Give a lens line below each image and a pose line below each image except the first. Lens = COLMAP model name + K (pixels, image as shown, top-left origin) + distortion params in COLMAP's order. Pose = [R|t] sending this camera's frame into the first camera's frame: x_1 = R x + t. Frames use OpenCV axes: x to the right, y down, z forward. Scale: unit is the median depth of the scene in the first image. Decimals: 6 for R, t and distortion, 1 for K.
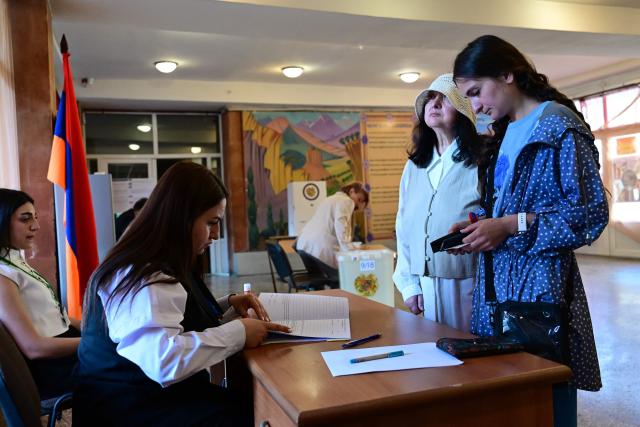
lens RADIAL K [[582.3, 0, 320.0], [0, 582.3, 213.5], [0, 0, 1]] dist [-0.003380, -0.001226]
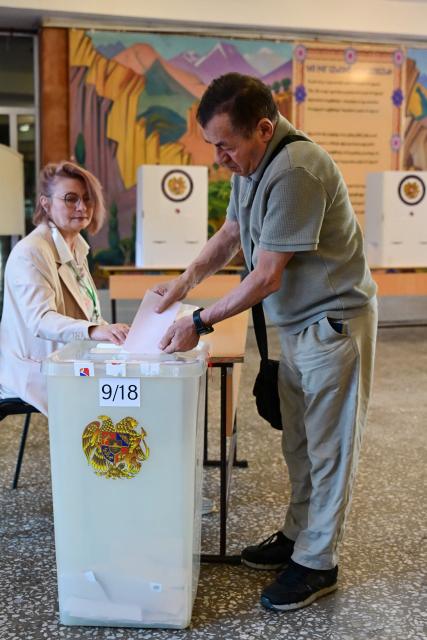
lens RADIAL K [[799.1, 0, 213.5], [0, 799.1, 320.0], [0, 0, 1]] dist [-0.004748, 0.002227]
pose [[0.993521, 0.065345, -0.092980, 0.084216], [-0.053308, 0.990530, 0.126524, -0.009044], [0.100368, -0.120747, 0.987596, 0.247196]]
